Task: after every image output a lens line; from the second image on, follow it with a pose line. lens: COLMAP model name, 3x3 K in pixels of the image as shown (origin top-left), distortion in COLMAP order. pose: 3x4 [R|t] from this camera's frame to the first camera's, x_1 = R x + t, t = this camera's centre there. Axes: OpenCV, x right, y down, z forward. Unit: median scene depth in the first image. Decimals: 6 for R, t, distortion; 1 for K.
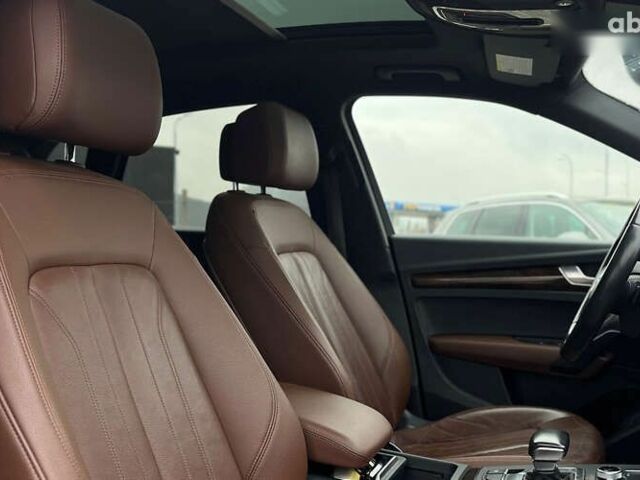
lens RADIAL K [[718.4, 0, 319.5], [0, 718.4, 245.6], [0, 0, 1]] dist [0.033674, 0.000000]
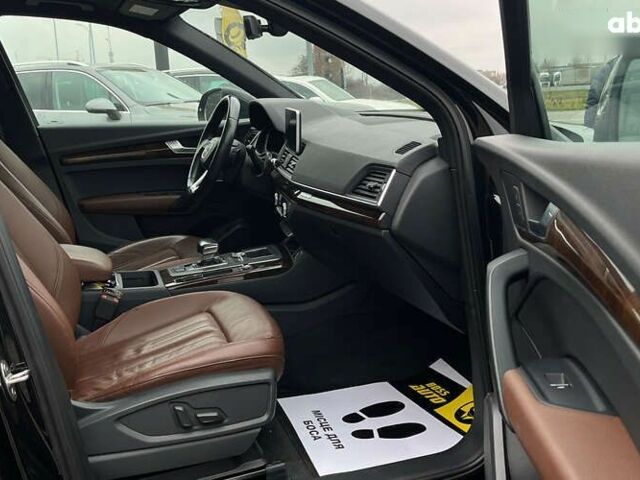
lens RADIAL K [[718.4, 0, 319.5], [0, 718.4, 238.0], [0, 0, 1]] dist [0.033674, 0.000000]
pose [[0.777485, -0.163018, 0.607406, -0.383574], [0.048196, 0.978425, 0.200902, -0.064118], [-0.627052, -0.126924, 0.768568, -0.387500]]
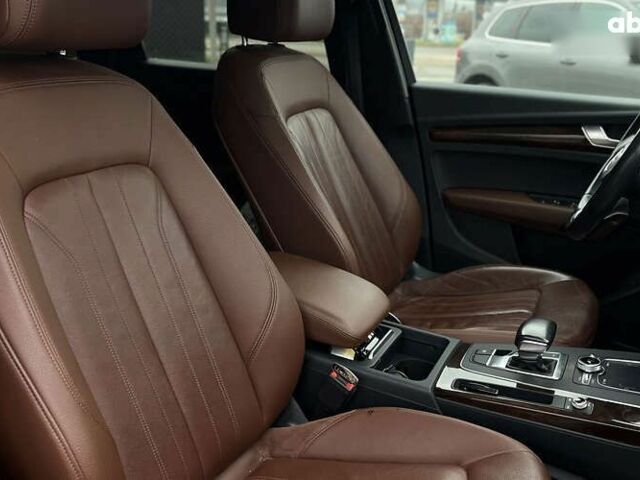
lens RADIAL K [[718.4, 0, 318.0], [0, 718.4, 246.3], [0, 0, 1]] dist [0.033674, 0.000000]
pose [[0.998347, 0.031637, -0.047991, 0.034080], [-0.016230, 0.956081, 0.292652, -0.103185], [0.055142, -0.291389, 0.955014, 0.015060]]
